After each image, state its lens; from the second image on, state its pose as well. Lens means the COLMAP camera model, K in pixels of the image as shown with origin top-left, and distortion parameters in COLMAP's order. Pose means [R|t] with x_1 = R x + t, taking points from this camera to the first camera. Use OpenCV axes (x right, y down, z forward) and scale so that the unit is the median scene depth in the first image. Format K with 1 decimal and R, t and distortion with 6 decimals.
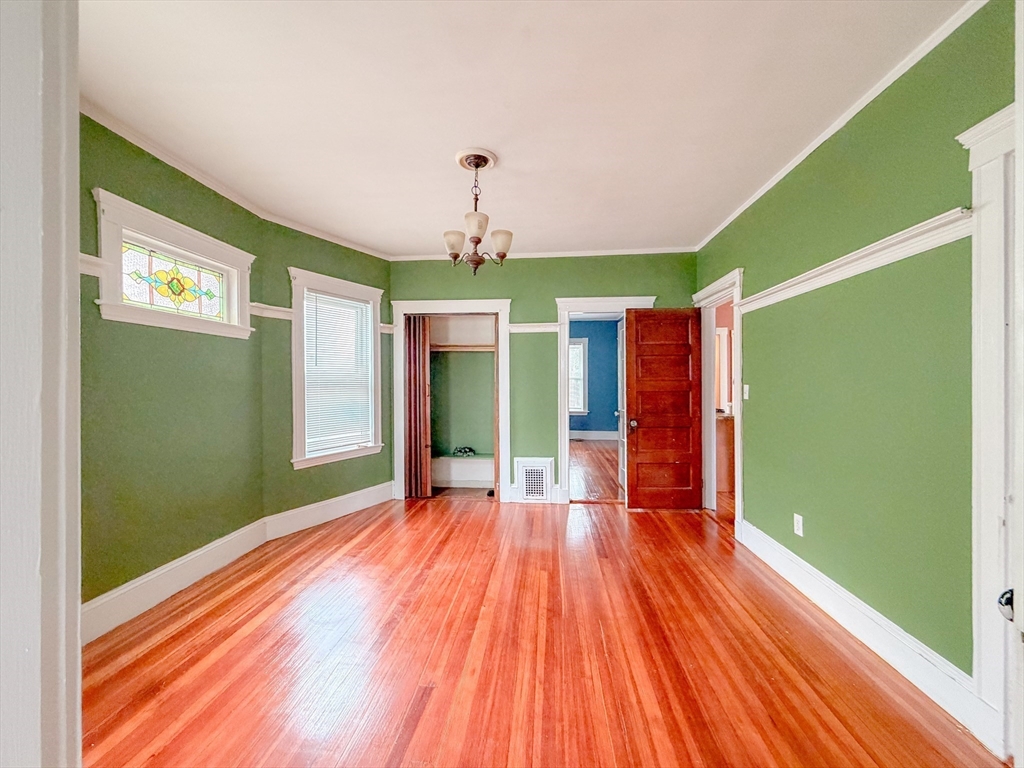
lens RADIAL K [[407.4, 0, 507.4], [0, 407.4, 384.5], [0, 0, 1]] dist [-0.000214, 0.000383]
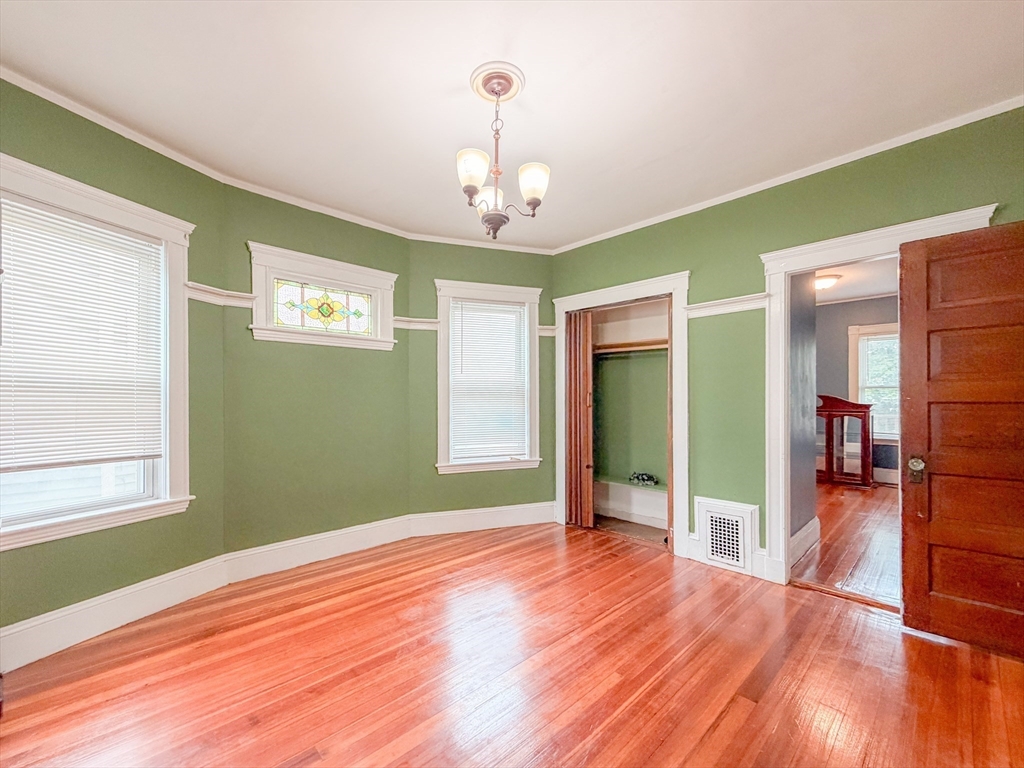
lens RADIAL K [[420.6, 0, 509.0], [0, 420.6, 399.2], [0, 0, 1]] dist [0.000380, 0.000136]
pose [[0.753191, 0.002502, -0.657797, 0.267823], [-0.003798, 0.999993, -0.000545, 0.015607], [0.657791, 0.002909, 0.753195, 0.260796]]
